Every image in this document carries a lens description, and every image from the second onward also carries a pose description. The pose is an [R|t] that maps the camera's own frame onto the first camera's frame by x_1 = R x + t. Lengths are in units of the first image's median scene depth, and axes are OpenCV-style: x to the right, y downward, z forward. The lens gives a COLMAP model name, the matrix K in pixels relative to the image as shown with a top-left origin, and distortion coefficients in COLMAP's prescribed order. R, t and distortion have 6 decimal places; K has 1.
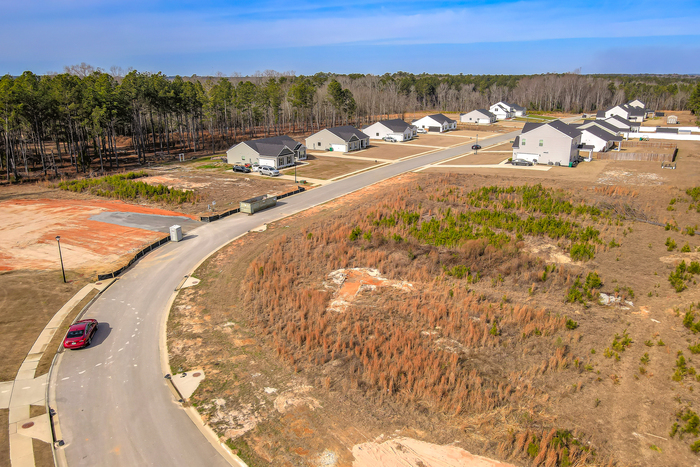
lens RADIAL K [[525.1, 0, 346.6], [0, 525.1, 235.5], [0, 0, 1]] dist [-0.003070, 0.039023]
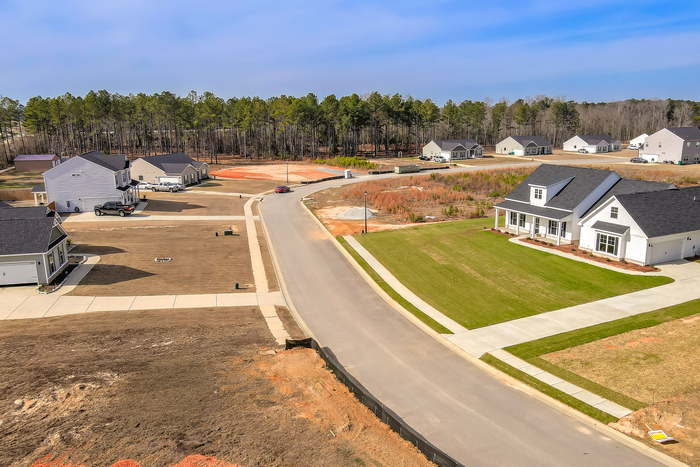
lens RADIAL K [[588.5, 0, 350.8], [0, 588.5, 256.5], [0, 0, 1]] dist [0.006353, 0.013705]
pose [[0.863525, 0.121072, -0.489557, 0.423476], [-0.143616, 0.989596, -0.008586, 0.172790], [0.483425, 0.077723, 0.871929, -0.446751]]
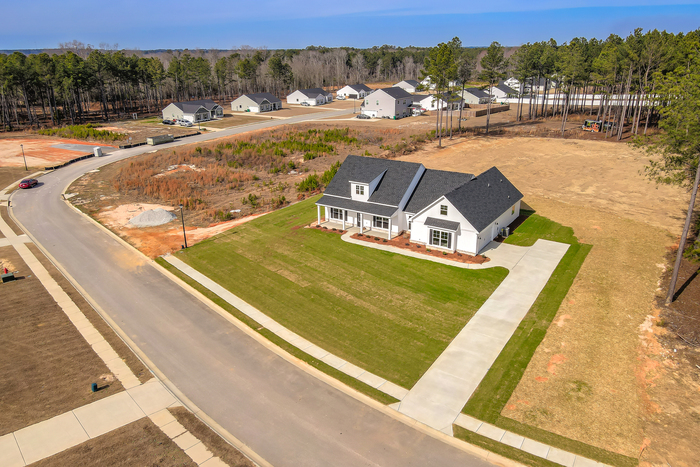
lens RADIAL K [[525.1, 0, 346.6], [0, 525.1, 235.5], [0, 0, 1]] dist [-0.003070, 0.039023]
pose [[0.999800, 0.002602, -0.019833, 0.297462], [-0.001654, 0.998863, 0.047637, 0.106079], [0.019935, -0.047594, 0.998668, -0.401426]]
